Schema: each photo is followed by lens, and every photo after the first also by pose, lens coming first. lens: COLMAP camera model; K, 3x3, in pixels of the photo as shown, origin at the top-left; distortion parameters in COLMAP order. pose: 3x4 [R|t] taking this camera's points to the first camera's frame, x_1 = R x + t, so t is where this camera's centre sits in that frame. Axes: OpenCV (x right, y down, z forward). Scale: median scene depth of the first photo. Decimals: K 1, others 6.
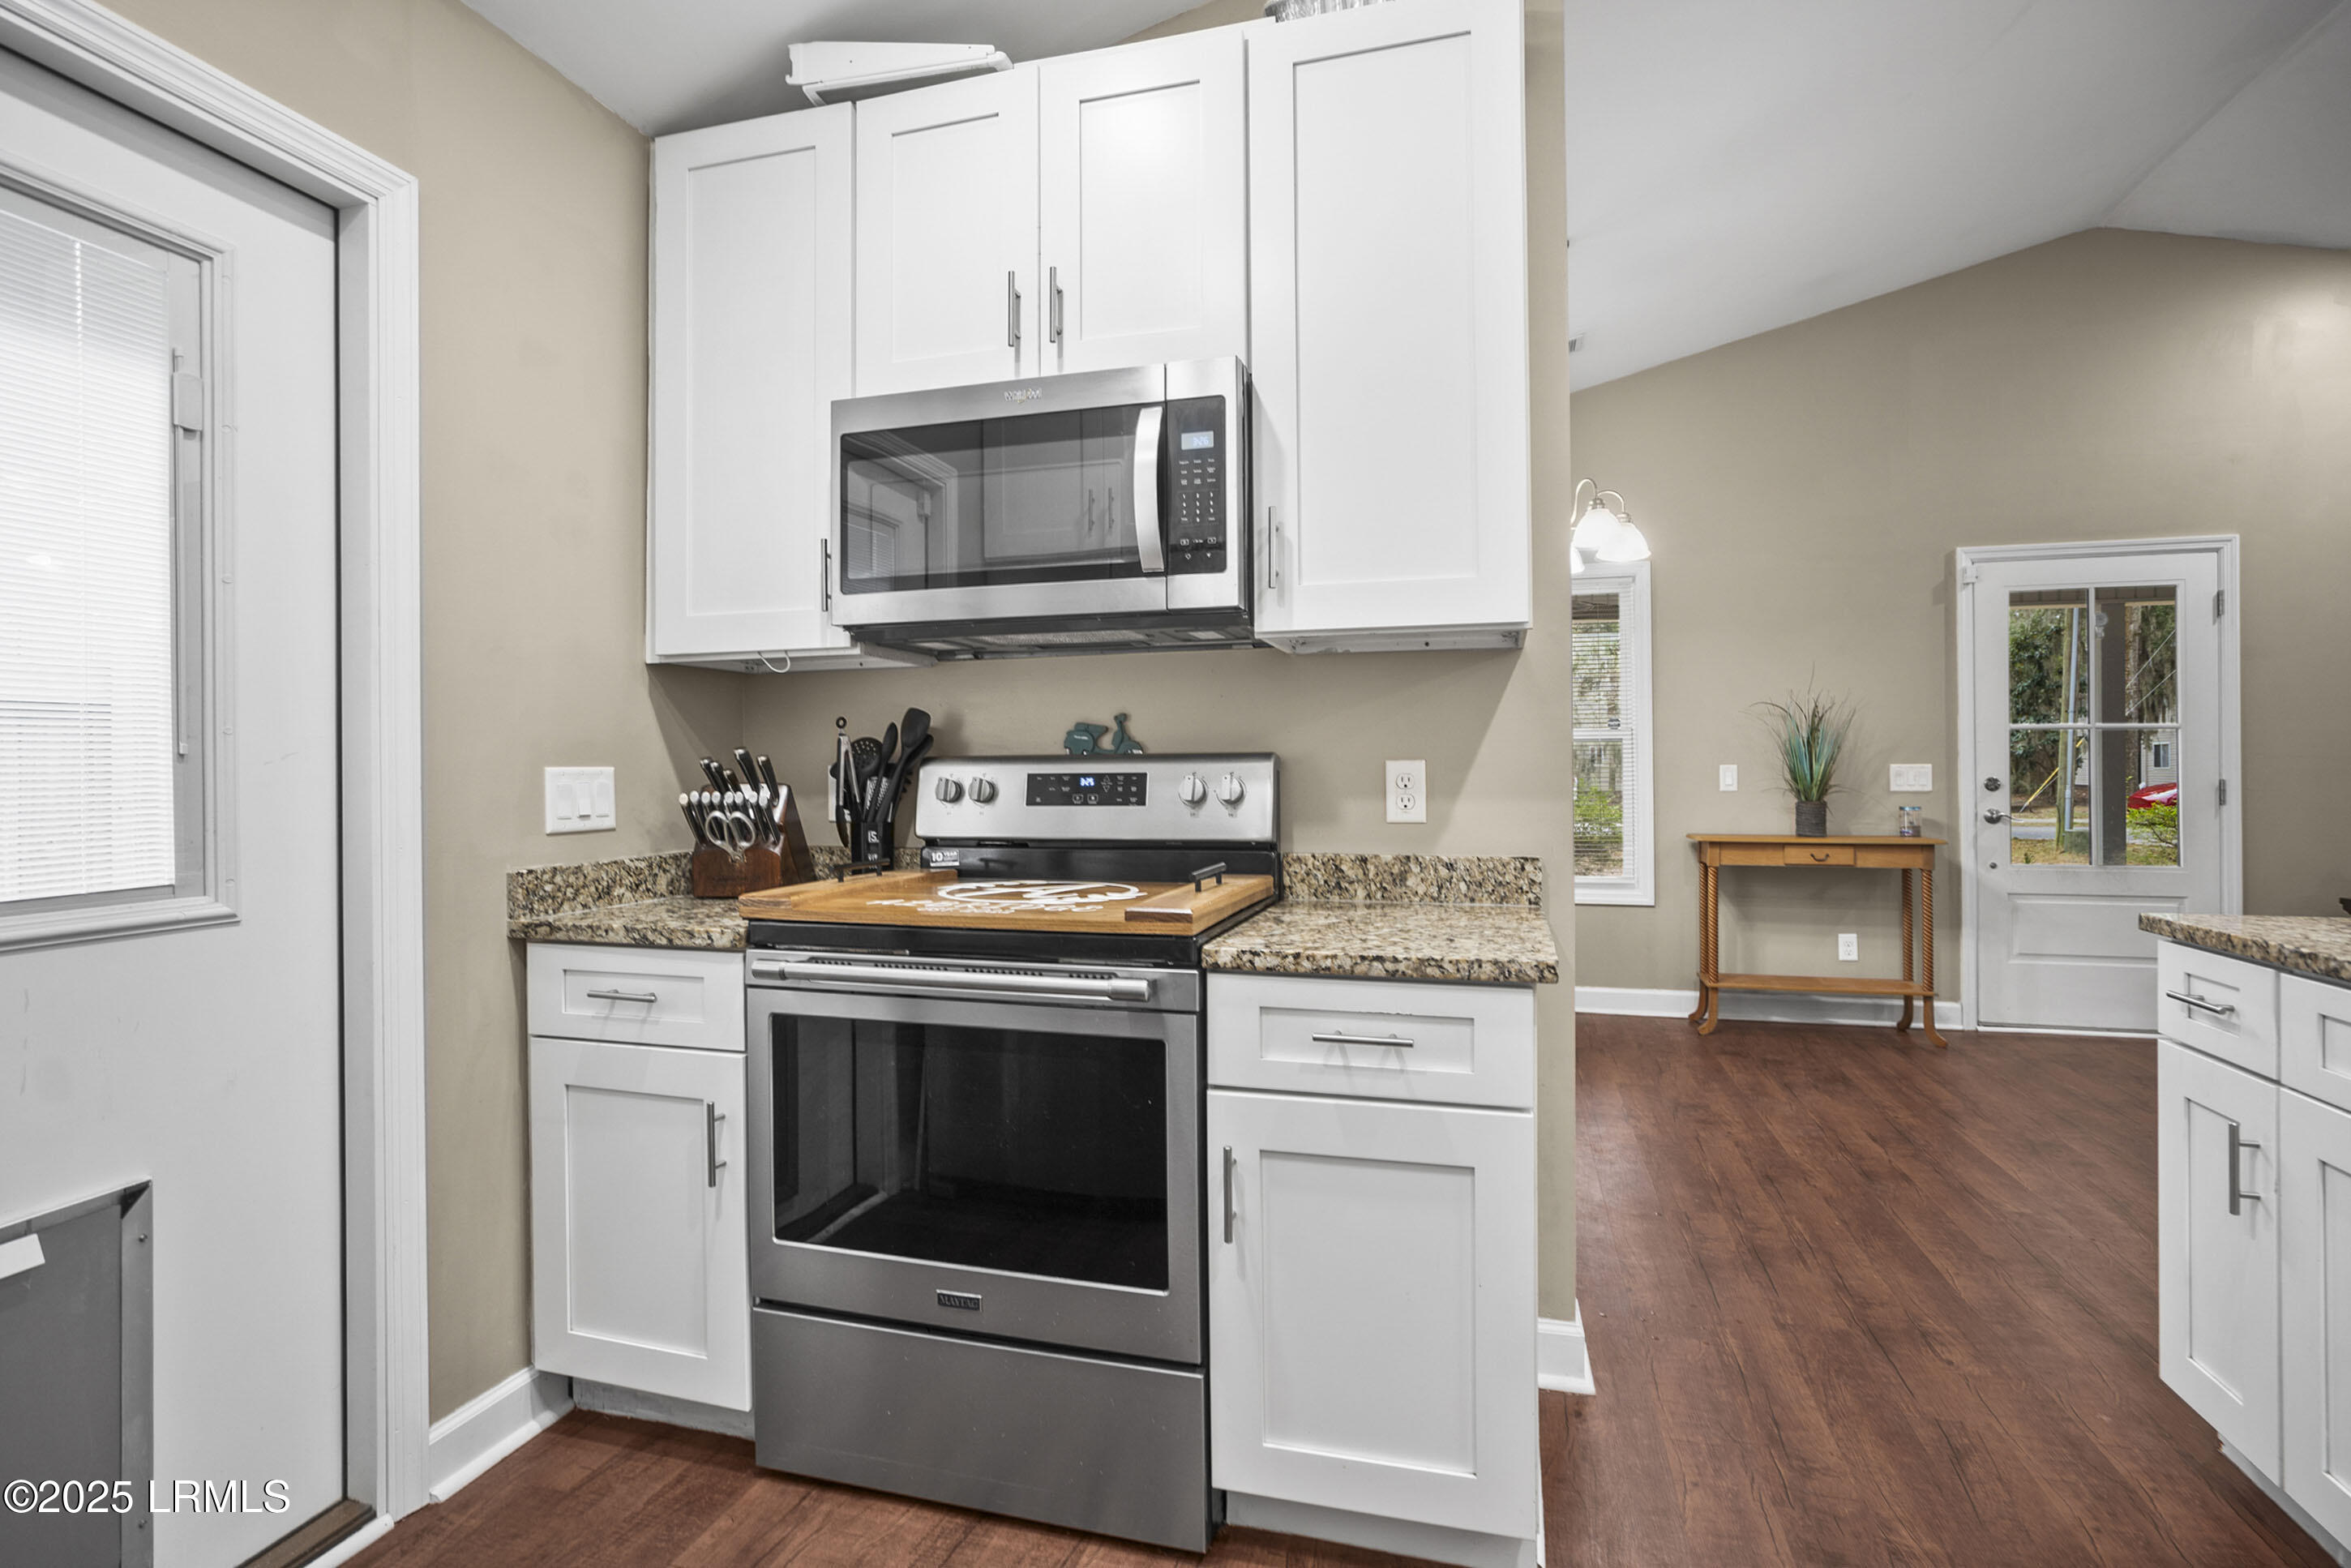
lens RADIAL K [[1120.0, 0, 1168.3], [0, 1120.0, 771.3], [0, 0, 1]] dist [-0.043280, 0.013611]
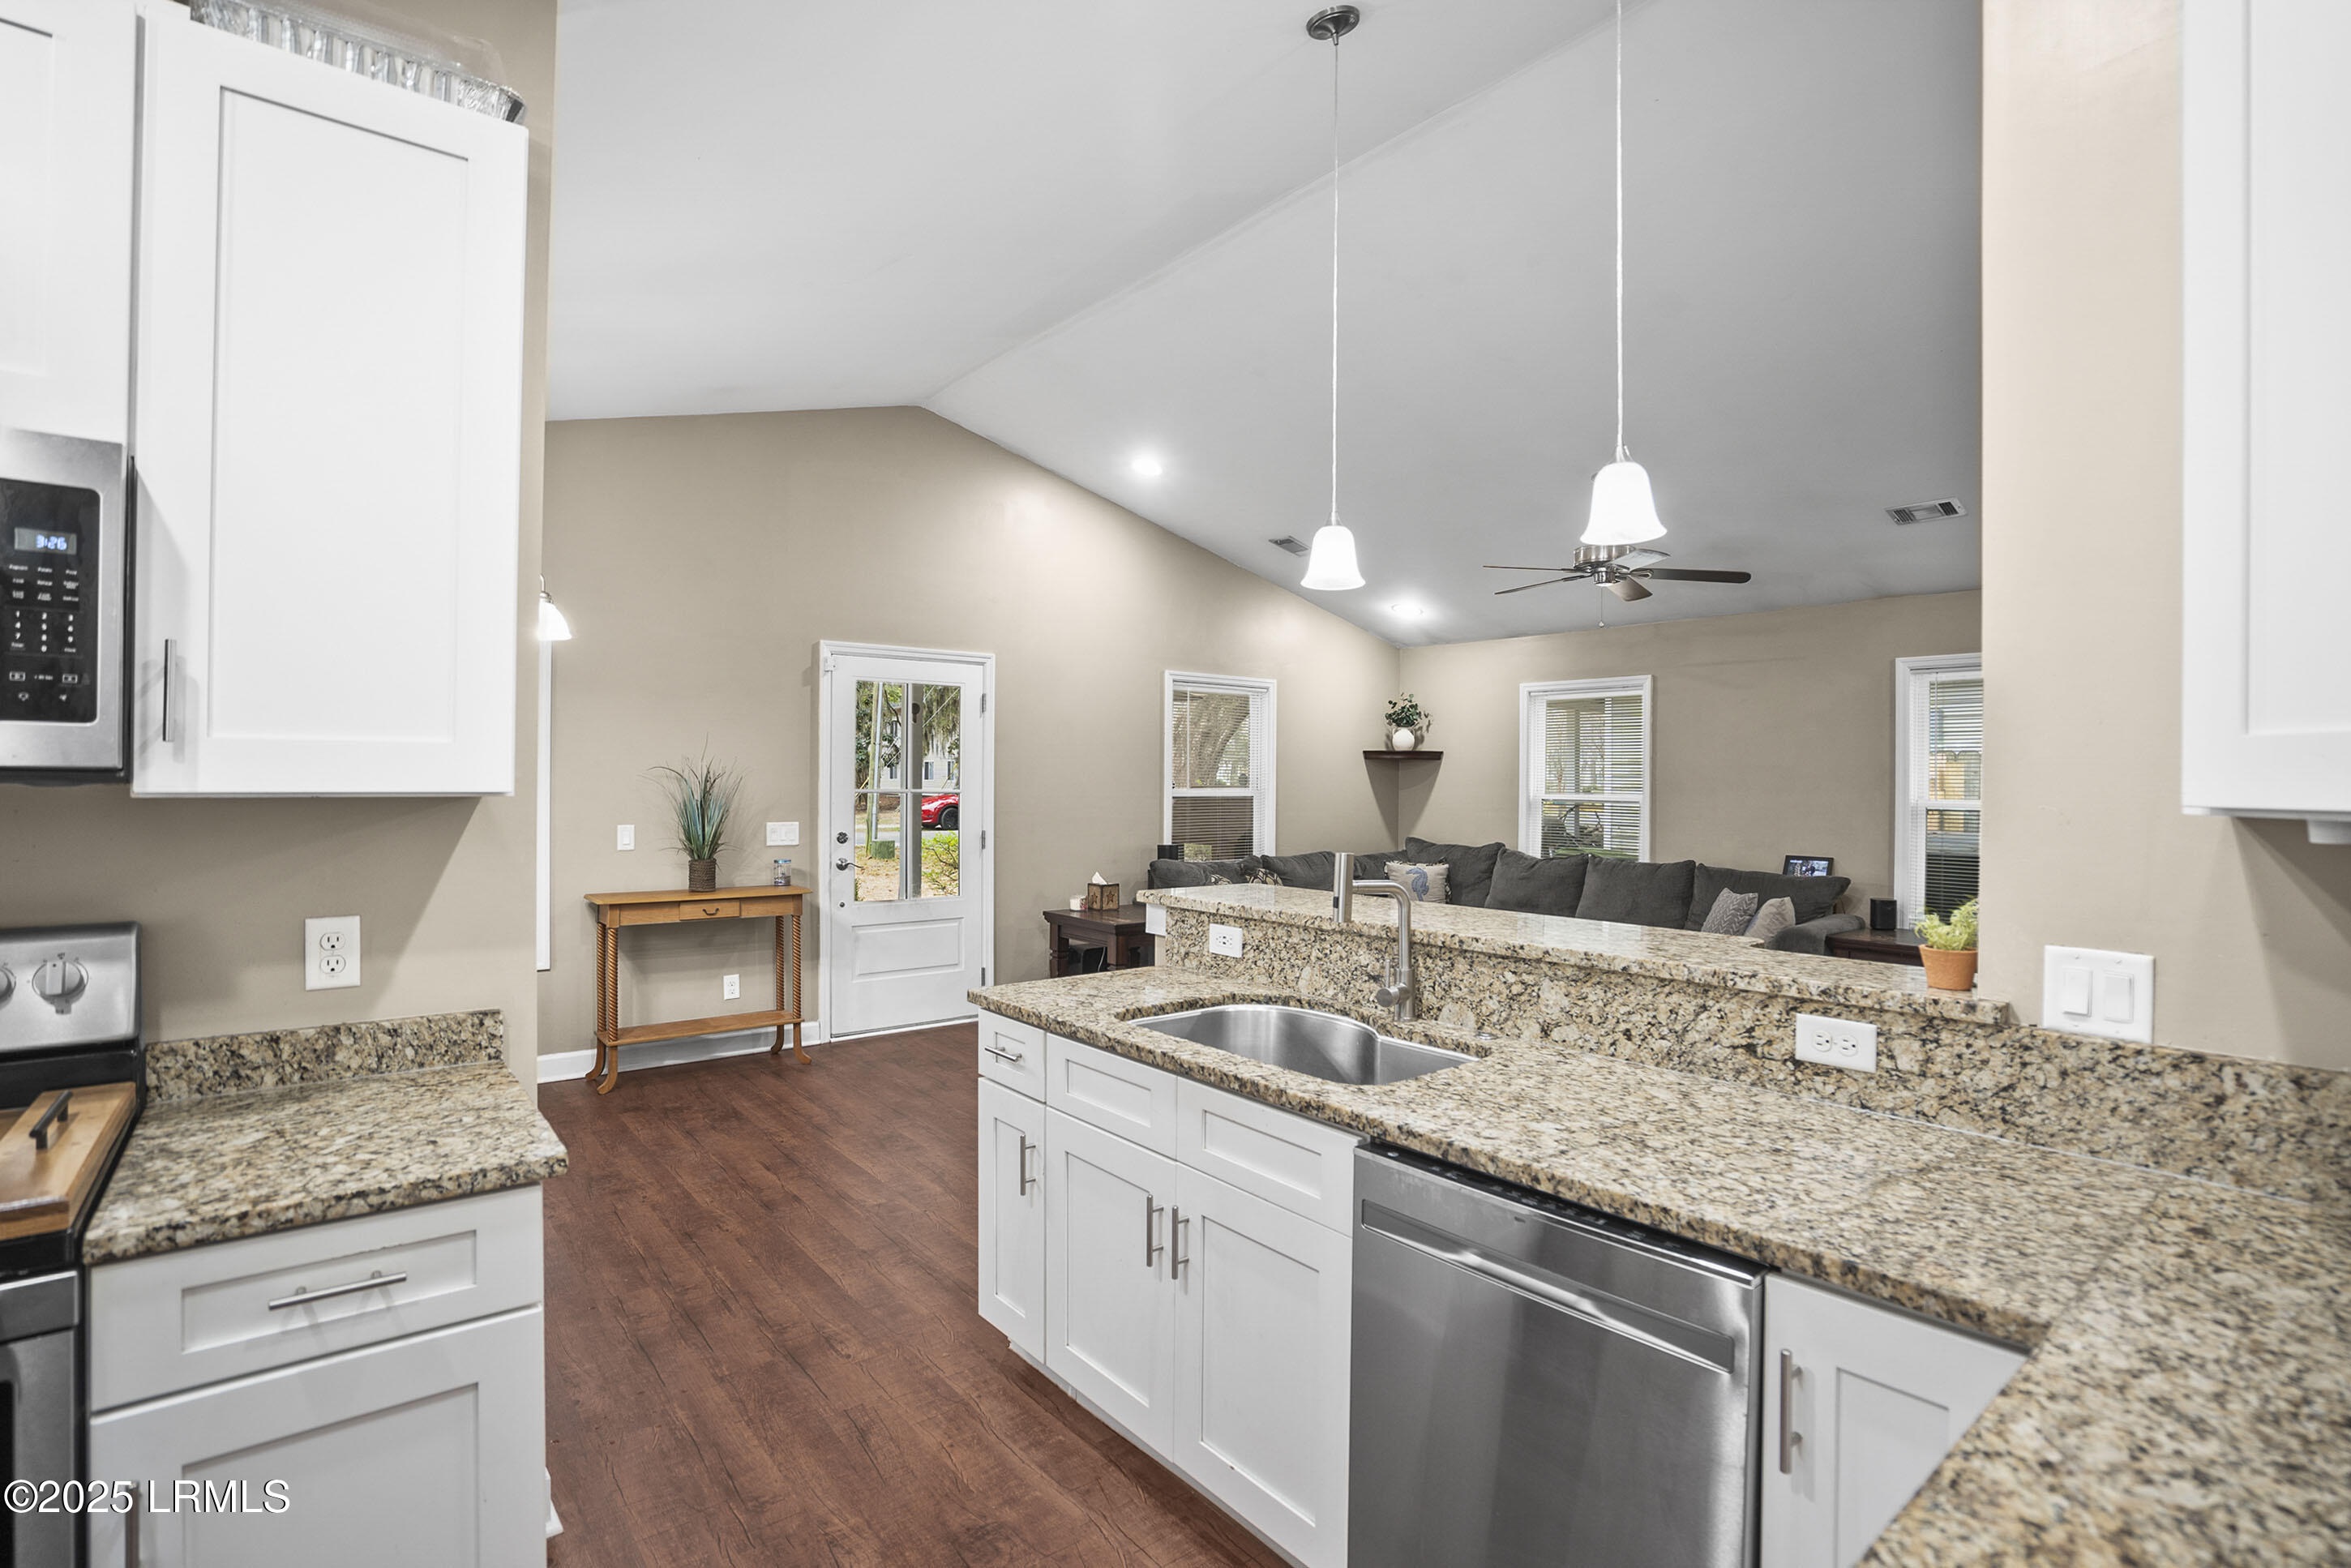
lens RADIAL K [[1120.0, 0, 1186.1], [0, 1120.0, 770.1], [0, 0, 1]] dist [-0.043280, 0.013611]
pose [[0.568761, 0.014348, 0.822378, -0.062712], [-0.008905, 0.999897, -0.011286, -0.065785], [-0.822455, -0.000904, 0.568830, -0.020885]]
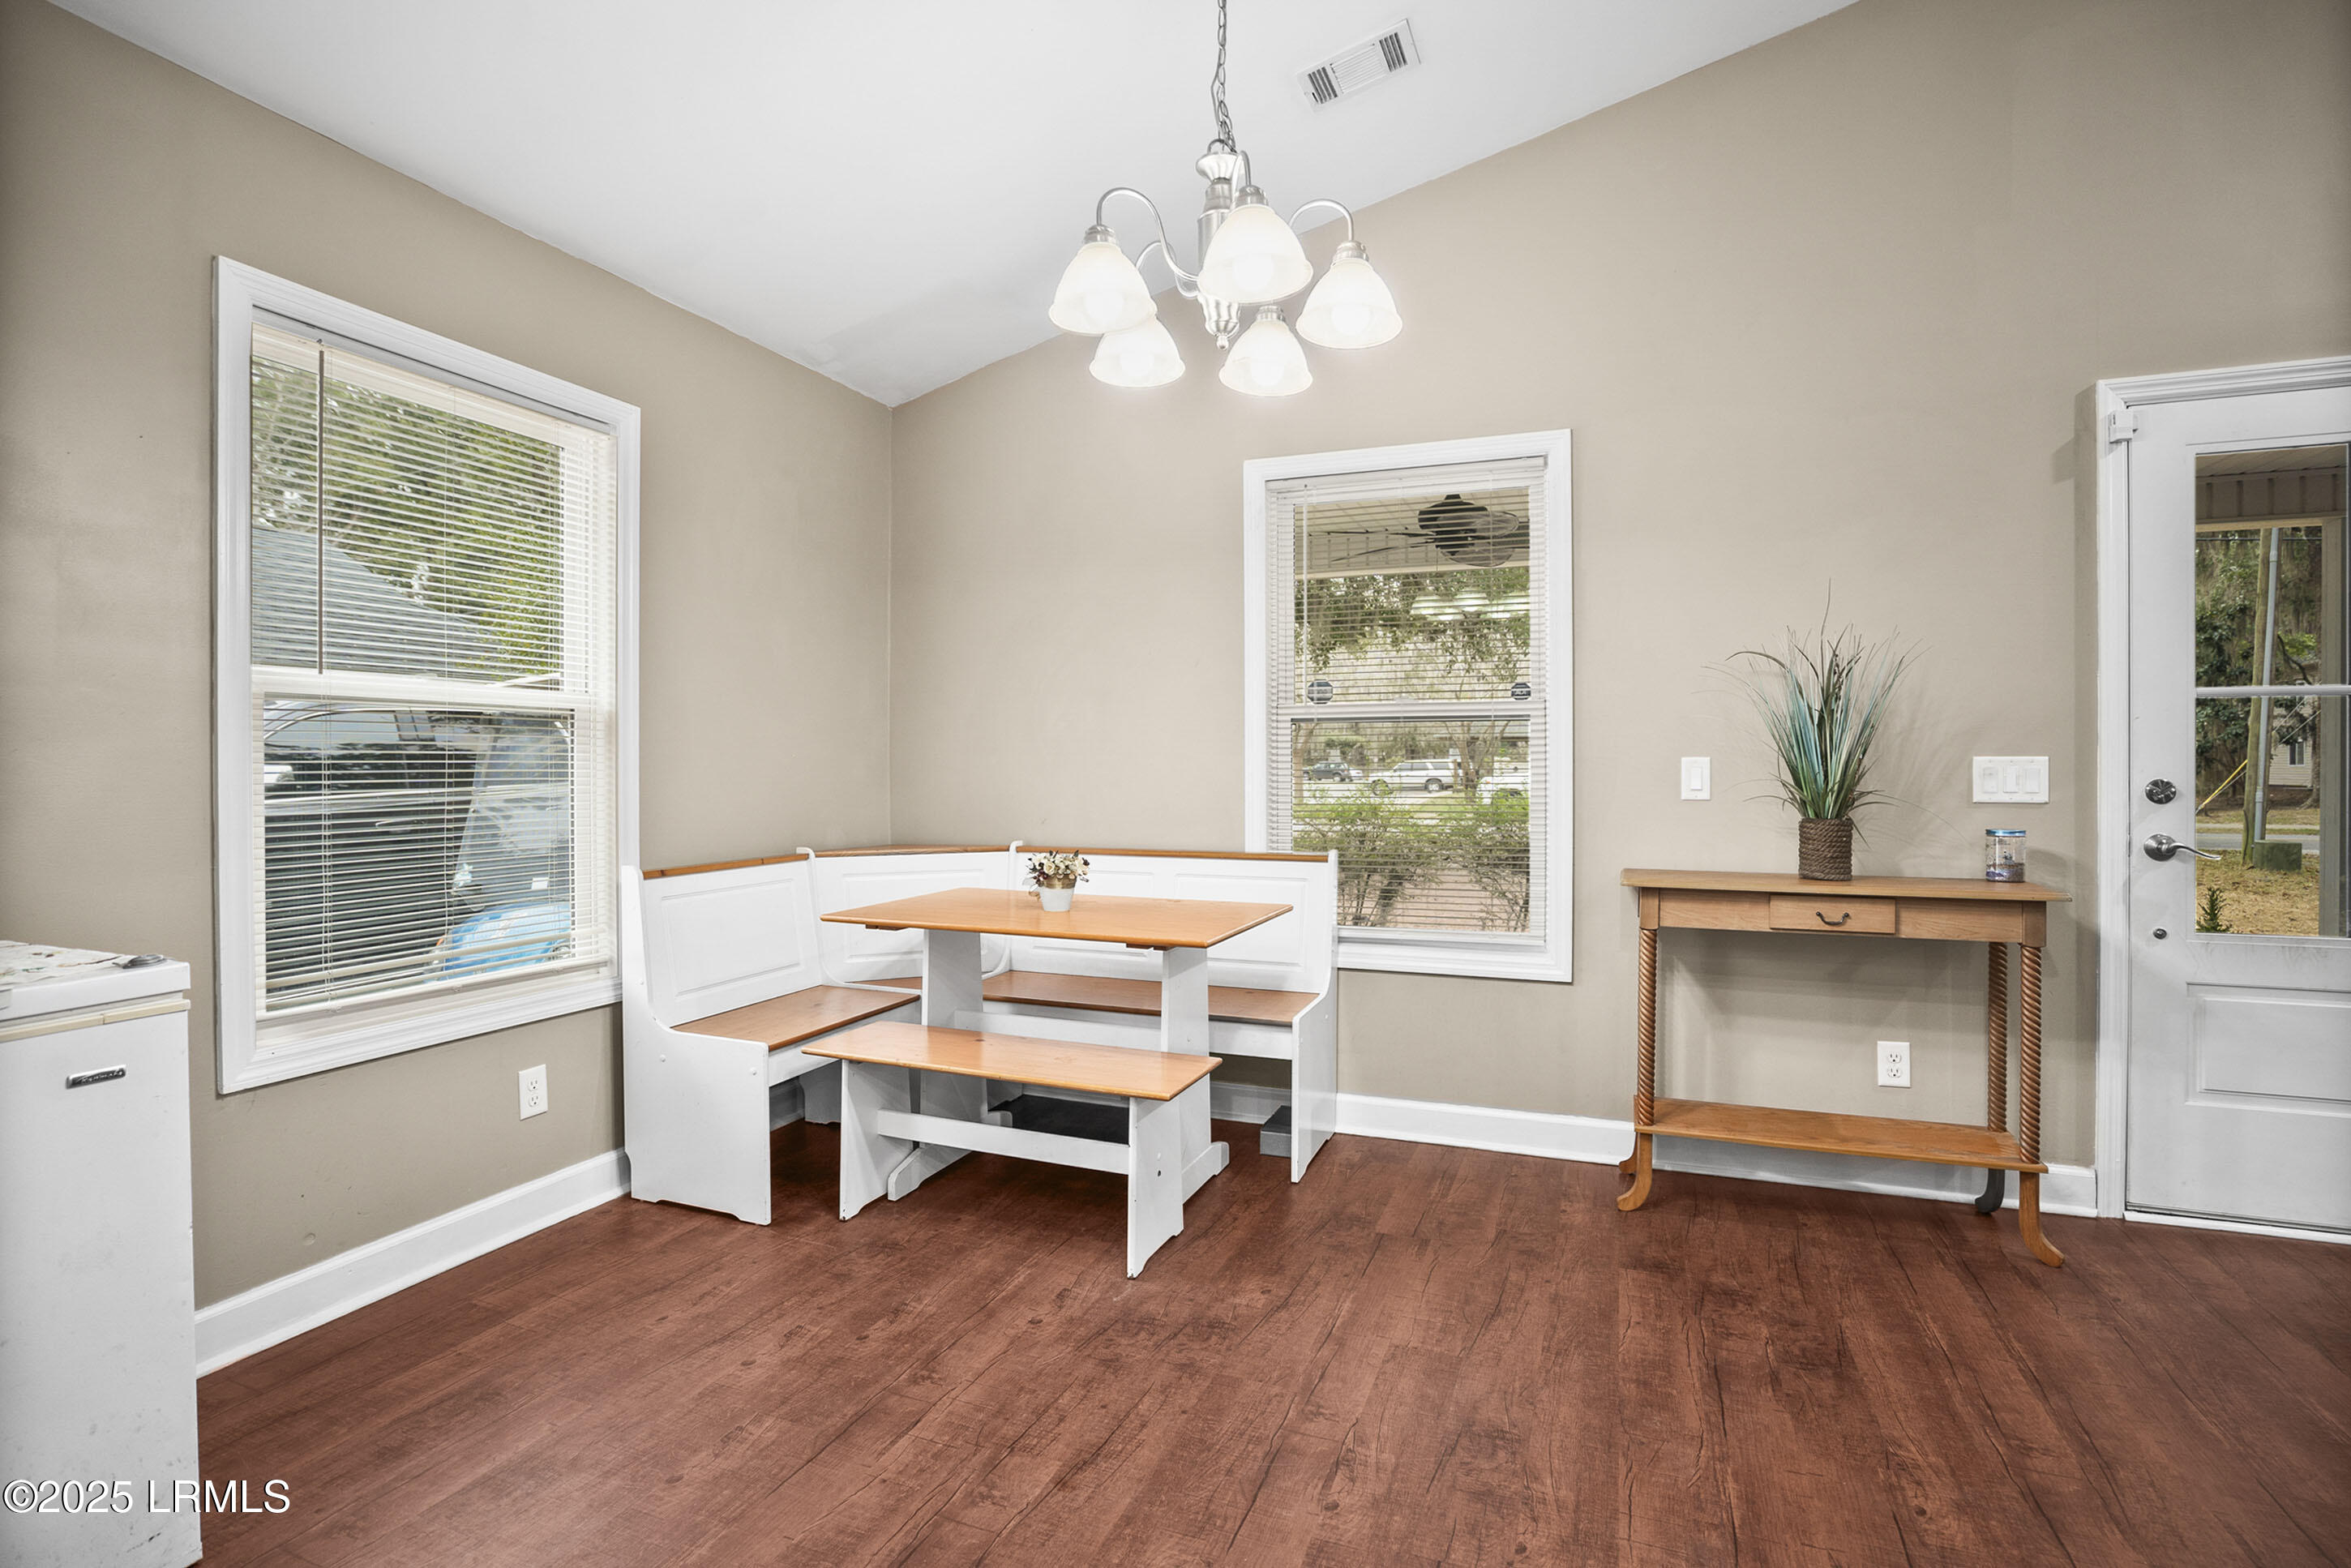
lens RADIAL K [[1120.0, 0, 1154.8], [0, 1120.0, 779.4], [0, 0, 1]] dist [-0.043280, 0.013611]
pose [[0.994885, 0.004944, -0.100898, 0.359587], [-0.003508, 0.999890, 0.014406, -0.001244], [0.100958, -0.013978, 0.994793, 0.479443]]
